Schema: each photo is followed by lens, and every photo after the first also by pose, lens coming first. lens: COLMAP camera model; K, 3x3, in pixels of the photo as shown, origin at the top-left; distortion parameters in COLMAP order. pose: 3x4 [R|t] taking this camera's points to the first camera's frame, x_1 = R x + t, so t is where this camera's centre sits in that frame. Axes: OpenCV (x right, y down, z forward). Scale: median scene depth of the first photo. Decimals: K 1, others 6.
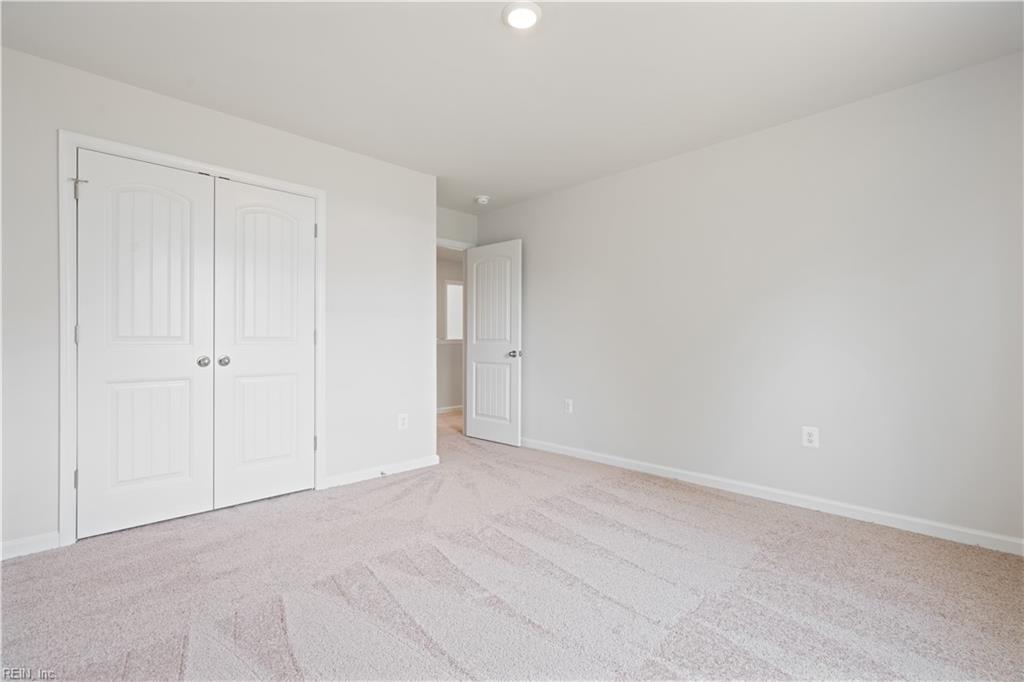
lens RADIAL K [[464.9, 0, 514.0], [0, 464.9, 343.5], [0, 0, 1]] dist [-0.009411, 0.002565]
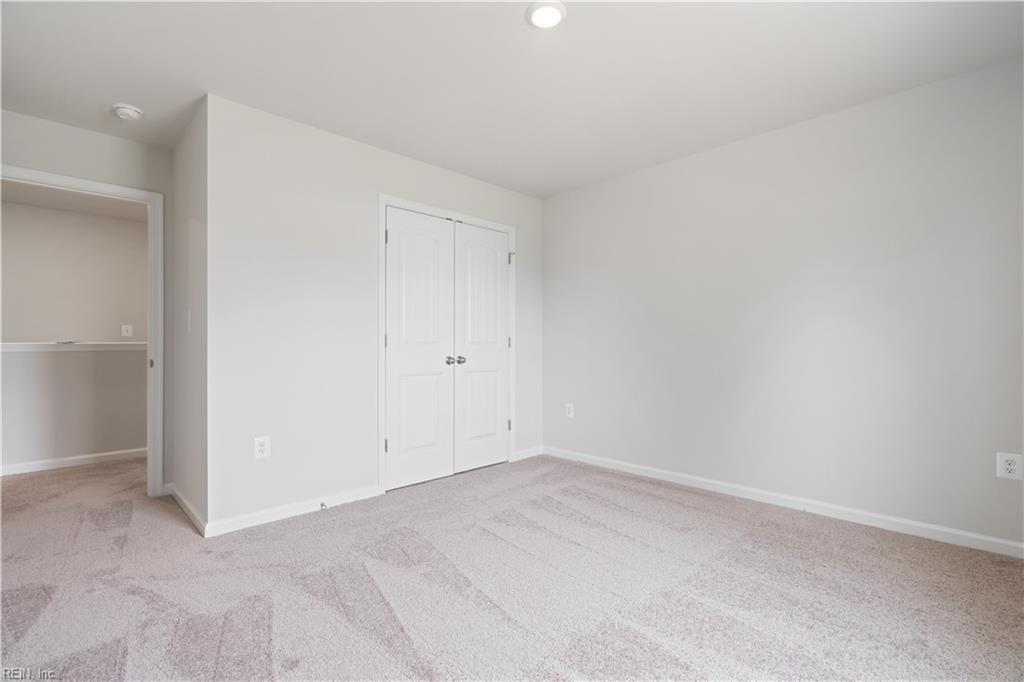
lens RADIAL K [[464.9, 0, 508.3], [0, 464.9, 335.7], [0, 0, 1]] dist [-0.009411, 0.002565]
pose [[0.999993, -0.001894, 0.003253, -0.494166], [0.001985, 0.999593, -0.028460, 0.006019], [-0.003198, 0.028467, 0.999590, -0.318568]]
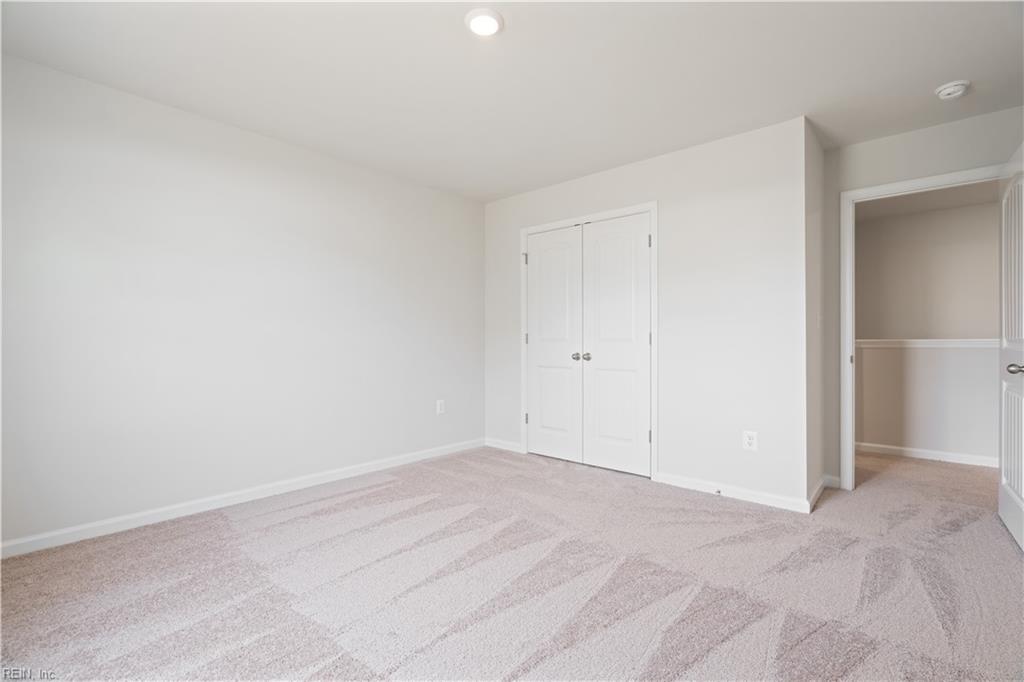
lens RADIAL K [[464.9, 0, 508.9], [0, 464.9, 342.0], [0, 0, 1]] dist [-0.009411, 0.002565]
pose [[0.057890, -0.001823, -0.998321, 0.728492], [-0.005934, 0.999980, -0.002170, -0.001895], [0.998305, 0.006050, 0.057878, 0.693611]]
